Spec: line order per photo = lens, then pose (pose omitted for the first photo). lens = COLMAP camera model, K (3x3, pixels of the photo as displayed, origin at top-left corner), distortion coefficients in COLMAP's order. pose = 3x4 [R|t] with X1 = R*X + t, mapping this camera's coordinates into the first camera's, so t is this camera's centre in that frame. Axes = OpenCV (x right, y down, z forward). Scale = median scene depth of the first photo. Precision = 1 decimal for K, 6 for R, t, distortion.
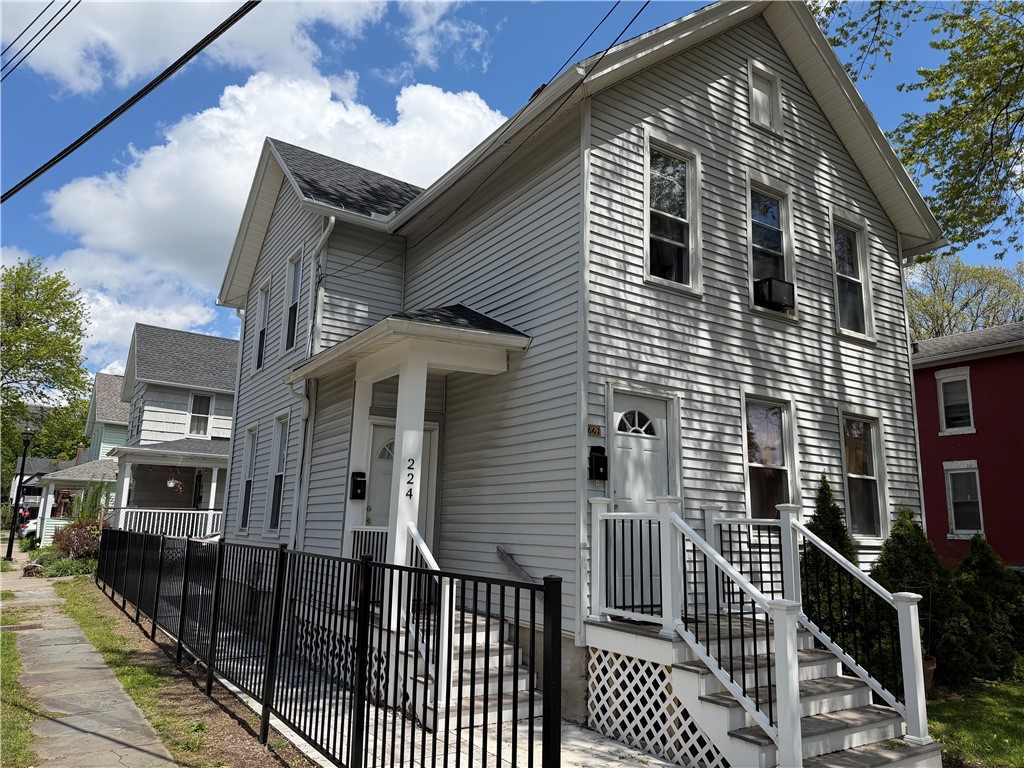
lens RADIAL K [[700.6, 0, 491.5], [0, 700.6, 383.1], [0, 0, 1]] dist [0.189657, -0.348925]
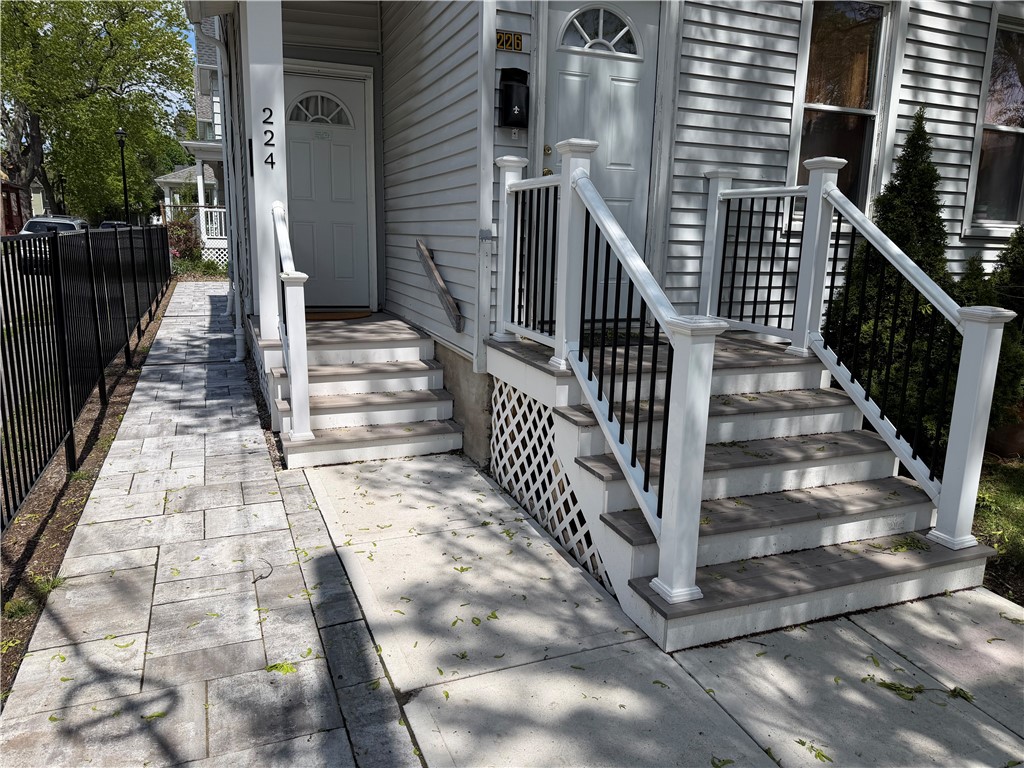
lens RADIAL K [[713.4, 0, 512.0], [0, 713.4, 384.0], [0, 0, 1]] dist [0.108050, -0.112122]
pose [[0.985143, 0.037337, -0.167630, 0.216921], [0.031494, 0.920253, 0.390054, 0.080410], [0.168825, -0.389539, 0.905405, 0.282026]]
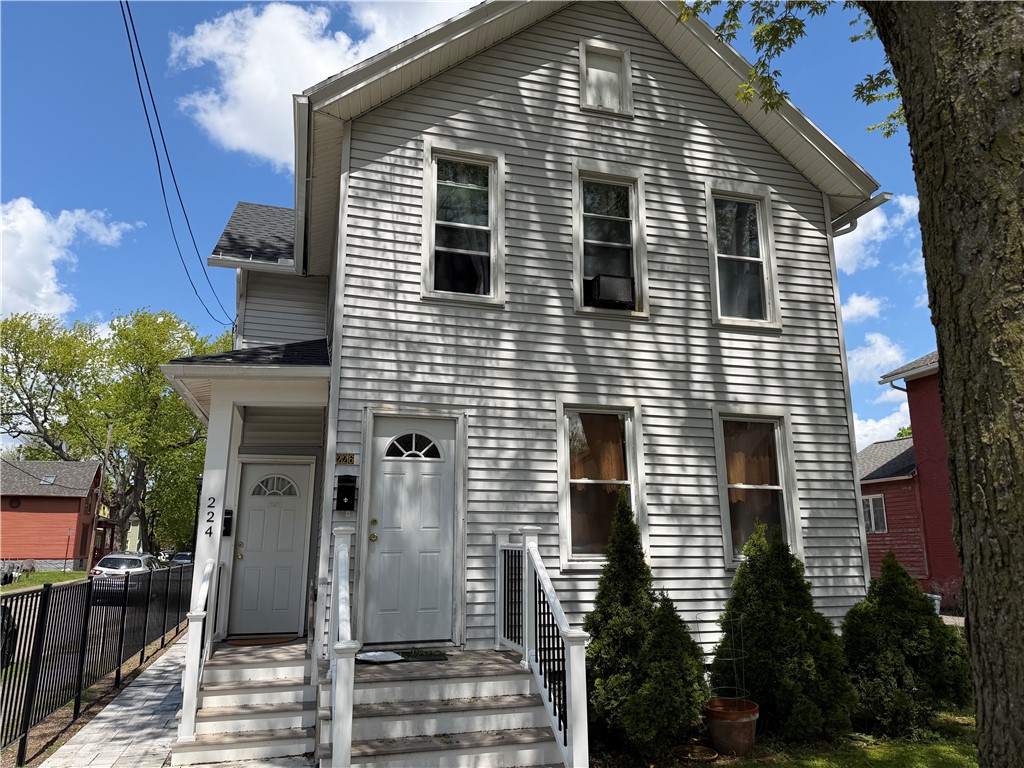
lens RADIAL K [[700.6, 0, 491.5], [0, 700.6, 383.1], [0, 0, 1]] dist [0.189657, -0.348925]
pose [[0.957774, -0.093755, -0.271806, 0.523683], [0.085461, 0.995447, -0.042220, 0.018396], [0.274526, 0.017208, 0.961426, 0.104300]]
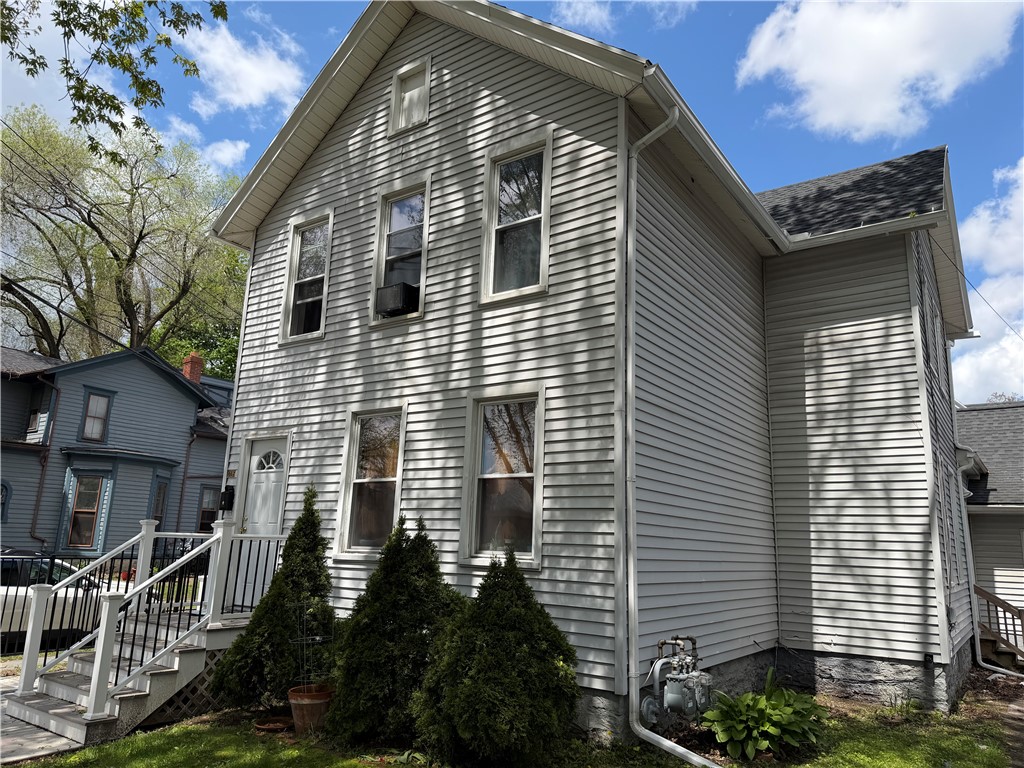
lens RADIAL K [[713.4, 0, 512.0], [0, 713.4, 384.0], [0, 0, 1]] dist [0.108050, -0.112122]
pose [[0.379494, -0.217328, -0.899307, 1.417064], [0.161143, 0.972689, -0.167061, 0.188990], [0.911053, -0.081518, 0.404150, 0.811580]]
